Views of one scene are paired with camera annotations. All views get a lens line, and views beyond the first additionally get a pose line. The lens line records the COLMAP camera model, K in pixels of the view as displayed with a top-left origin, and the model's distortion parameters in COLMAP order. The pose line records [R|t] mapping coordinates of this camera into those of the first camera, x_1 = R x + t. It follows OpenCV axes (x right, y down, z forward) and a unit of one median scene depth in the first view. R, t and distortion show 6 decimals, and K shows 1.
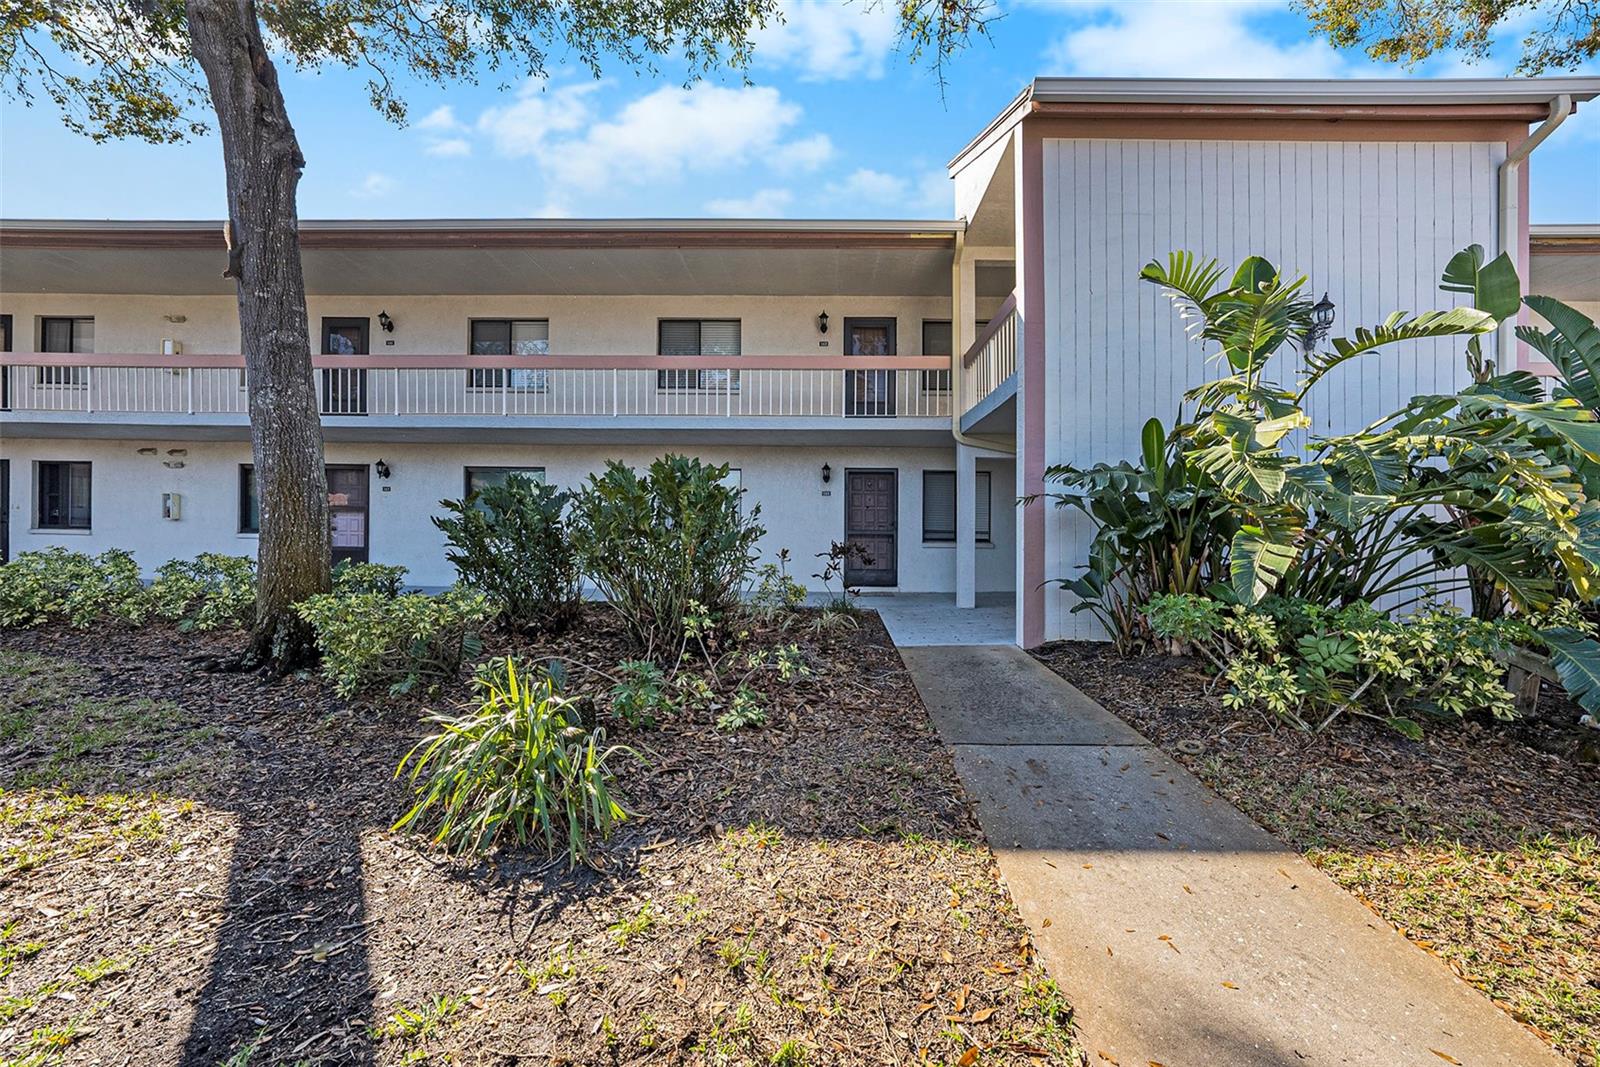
lens RADIAL K [[575.4, 0, 808.3], [0, 575.4, 529.9], [0, 0, 1]] dist [-0.017679, 0.000090]
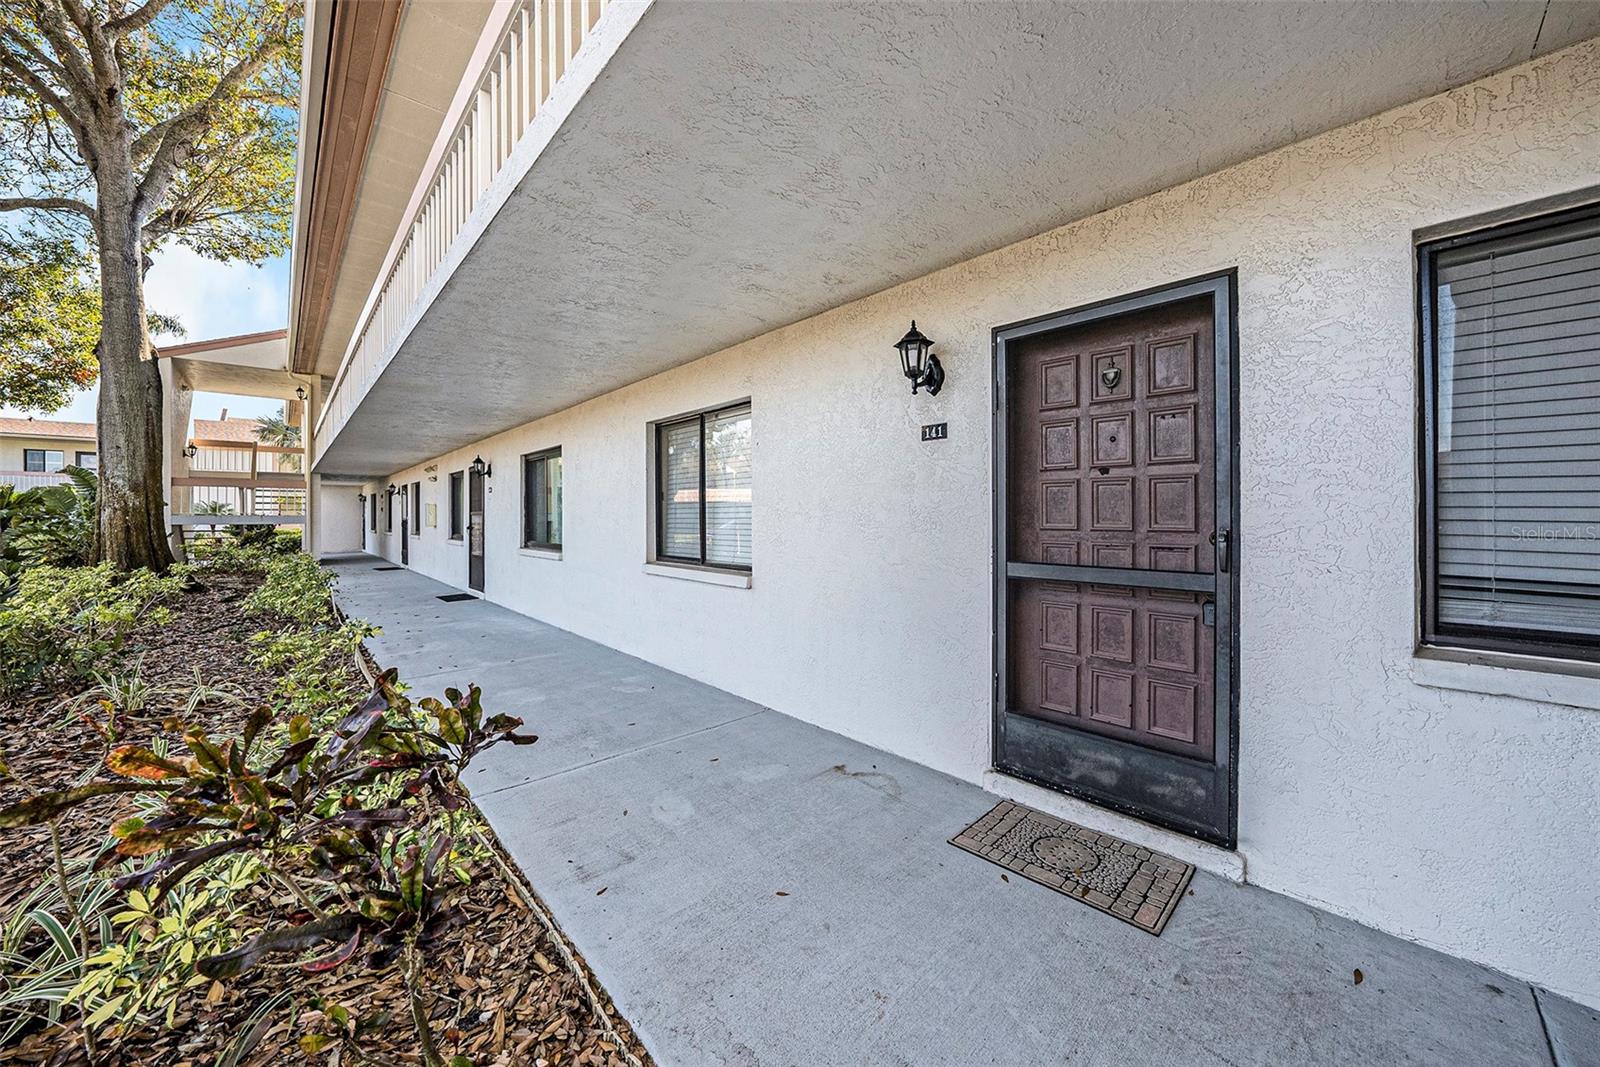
lens RADIAL K [[564.4, 0, 798.1], [0, 564.4, 520.7], [0, 0, 1]] dist [-0.015583, 0.000167]
pose [[0.712280, -0.002813, -0.701890, 0.193747], [-0.001879, 0.999981, -0.005915, -0.016545], [0.701893, 0.005532, 0.712261, 0.789463]]
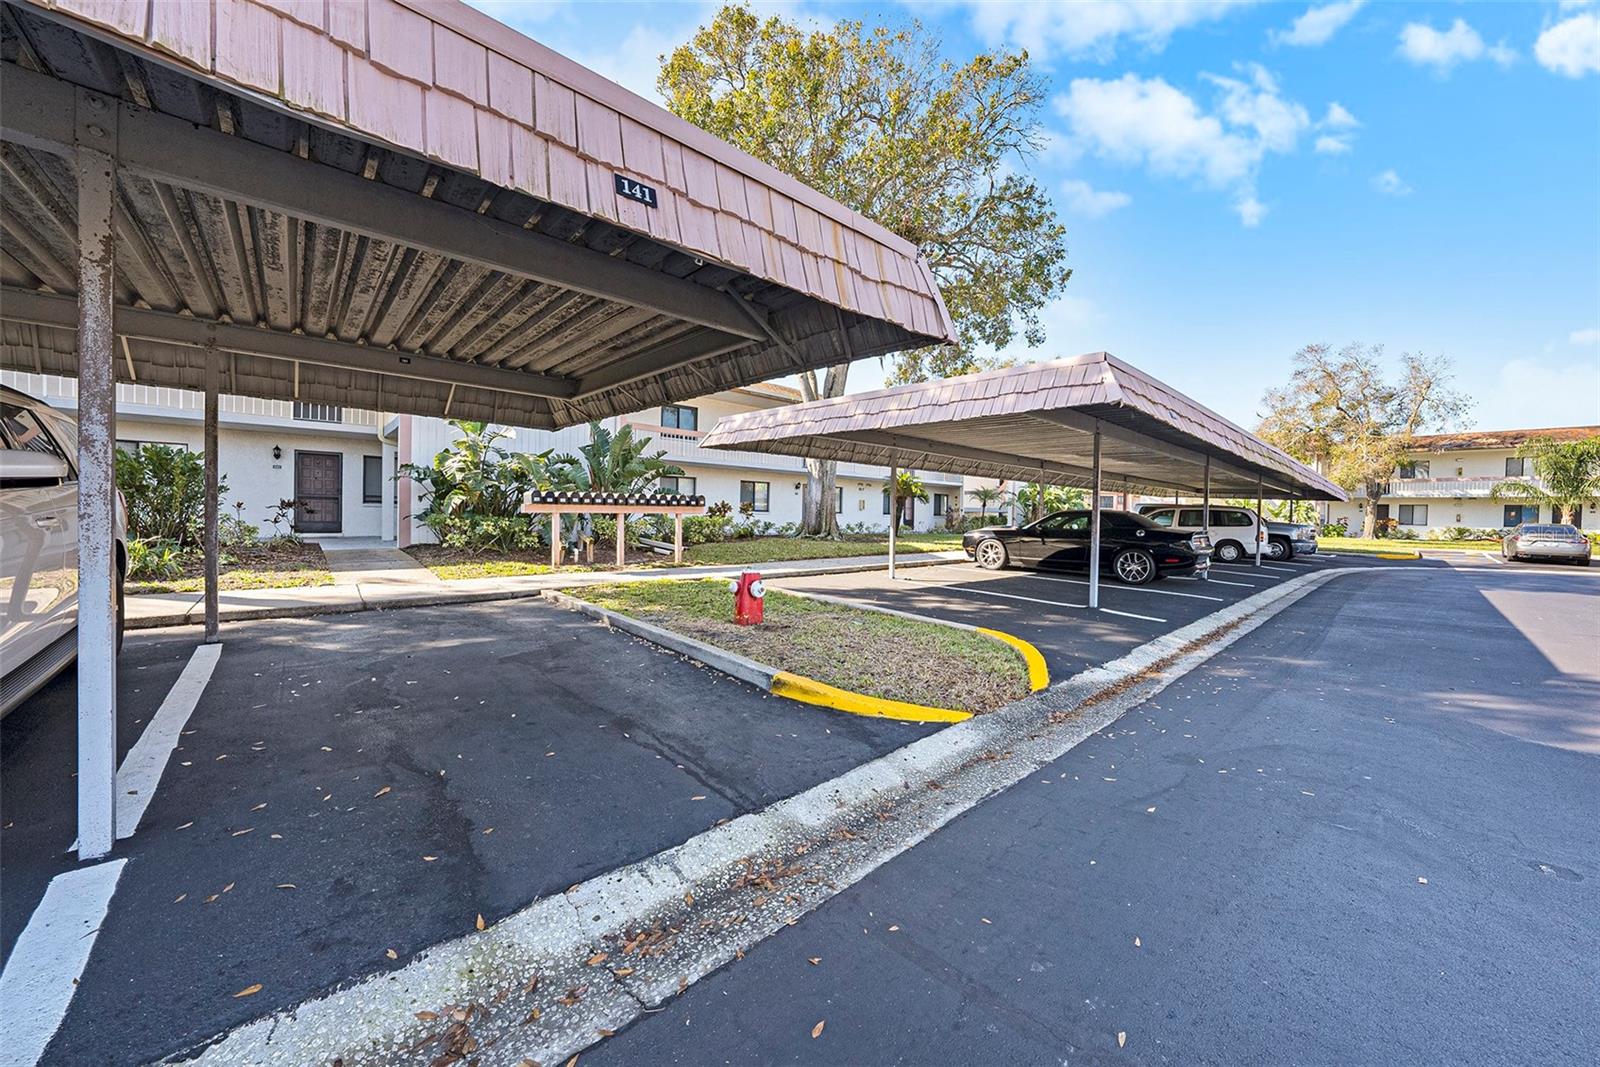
lens RADIAL K [[564.4, 0, 798.1], [0, 564.4, 520.7], [0, 0, 1]] dist [-0.015583, 0.000167]
pose [[0.716971, -0.002628, 0.697098, -0.004146], [-0.011374, 0.999816, 0.015468, 0.032045], [-0.697010, -0.019019, 0.716809, -0.866790]]
